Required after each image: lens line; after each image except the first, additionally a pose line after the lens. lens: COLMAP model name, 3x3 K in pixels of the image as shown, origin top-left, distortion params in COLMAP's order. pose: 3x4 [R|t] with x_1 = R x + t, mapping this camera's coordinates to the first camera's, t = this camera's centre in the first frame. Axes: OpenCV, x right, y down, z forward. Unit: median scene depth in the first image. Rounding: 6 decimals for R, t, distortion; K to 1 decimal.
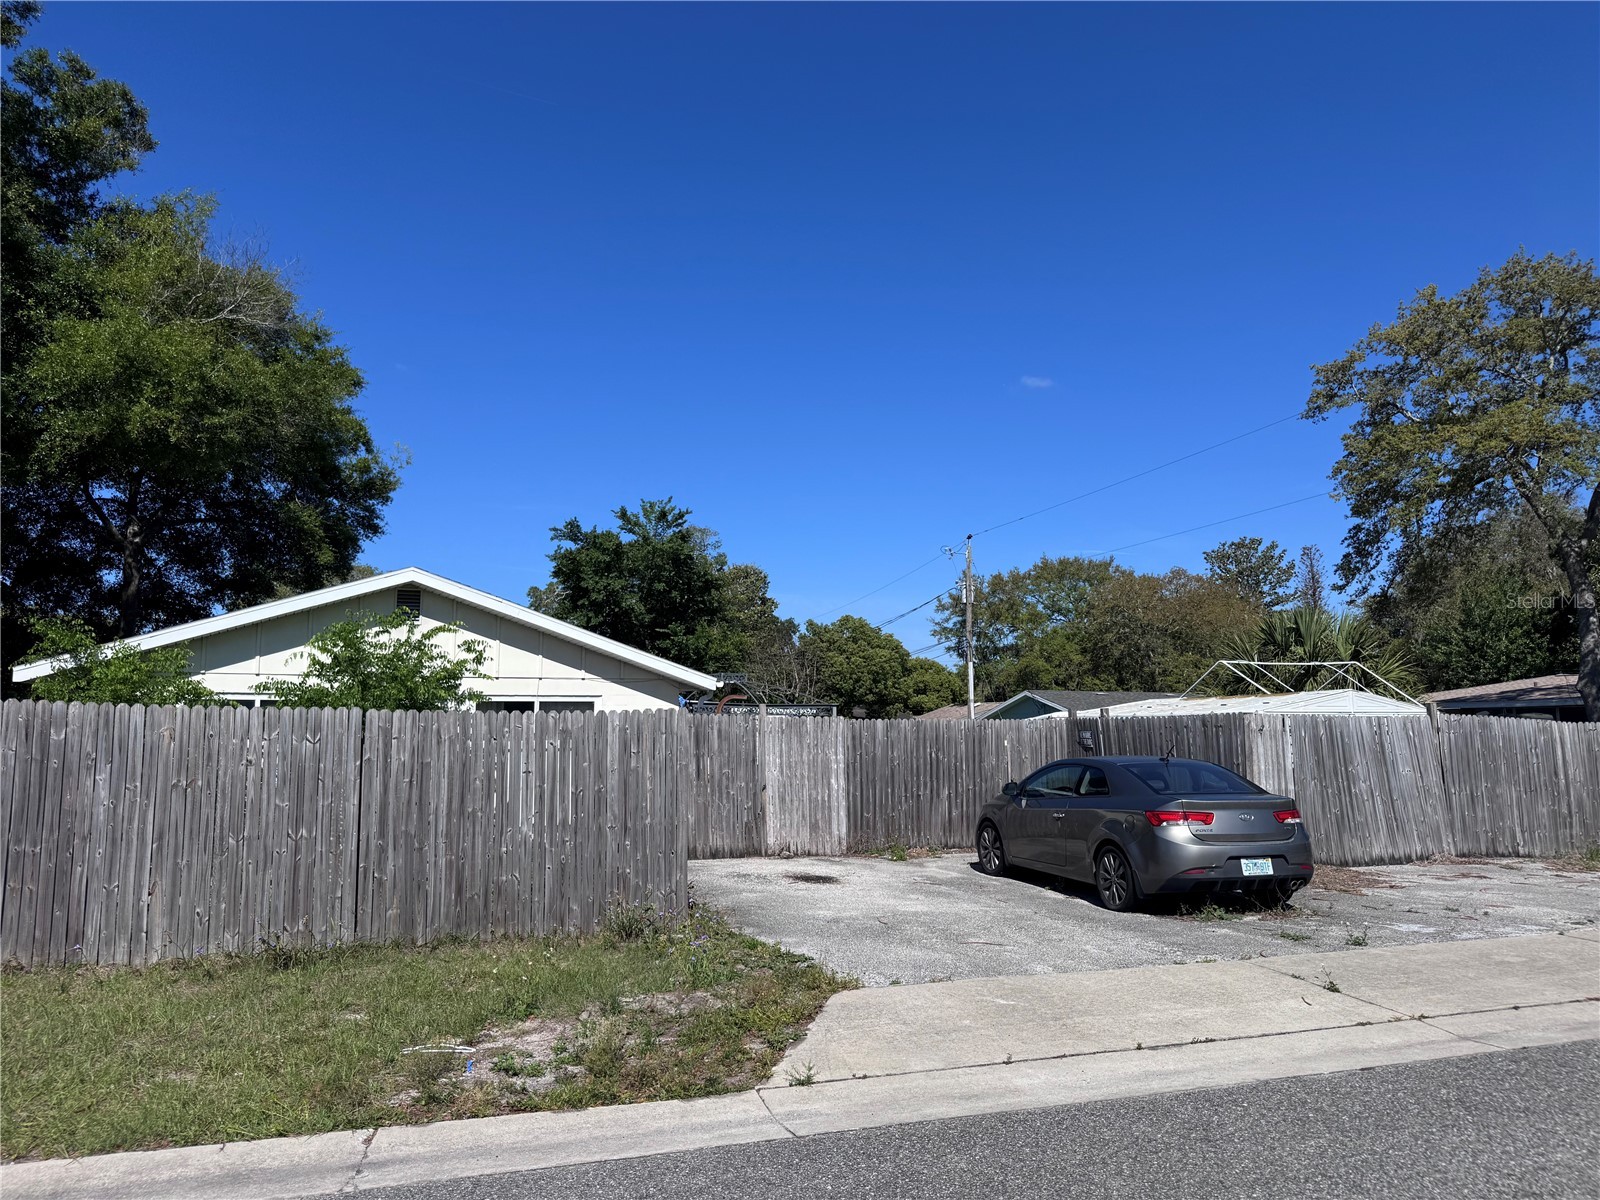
lens RADIAL K [[1155.3, 0, 802.8], [0, 1155.3, 605.7], [0, 0, 1]] dist [0.121698, -0.162974]
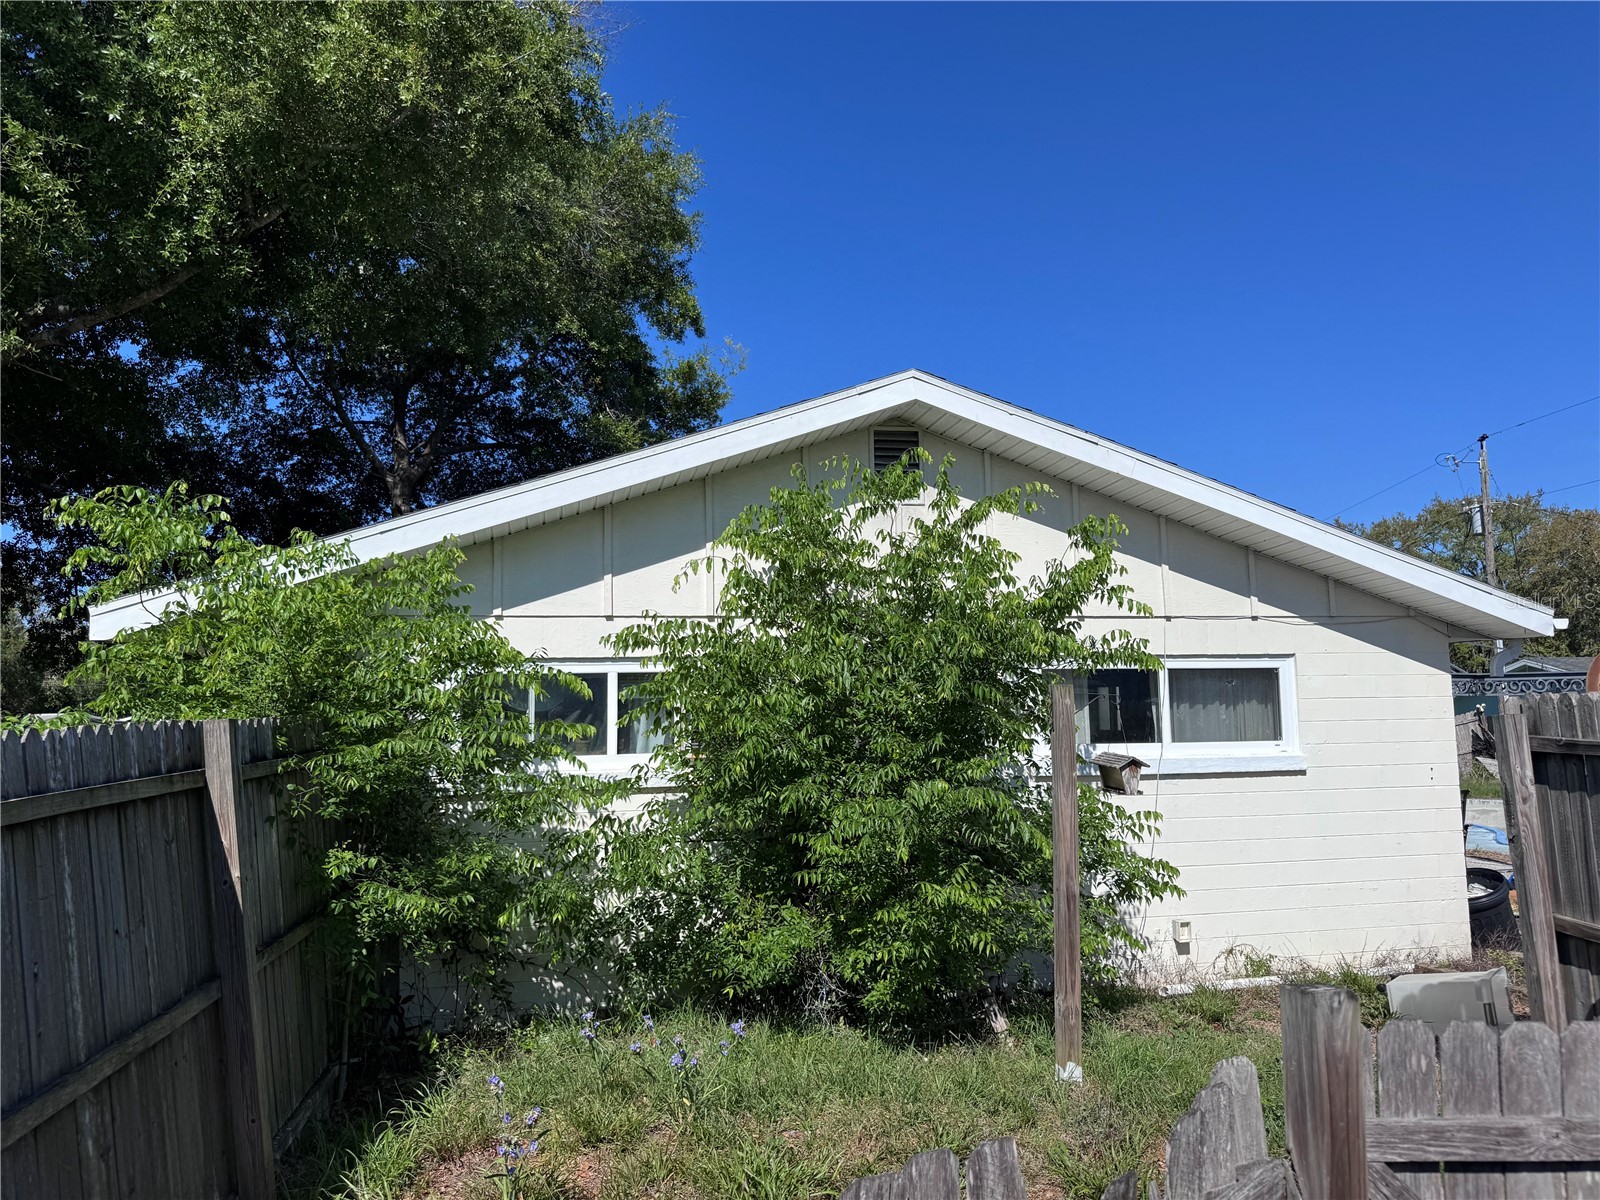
lens RADIAL K [[1155.3, 0, 802.8], [0, 1155.3, 605.7], [0, 0, 1]] dist [0.121698, -0.162974]
pose [[0.976063, -0.040978, -0.213591, -0.299421], [0.043137, 0.999054, 0.005457, 0.054743], [0.213165, -0.014540, 0.976908, 0.591019]]
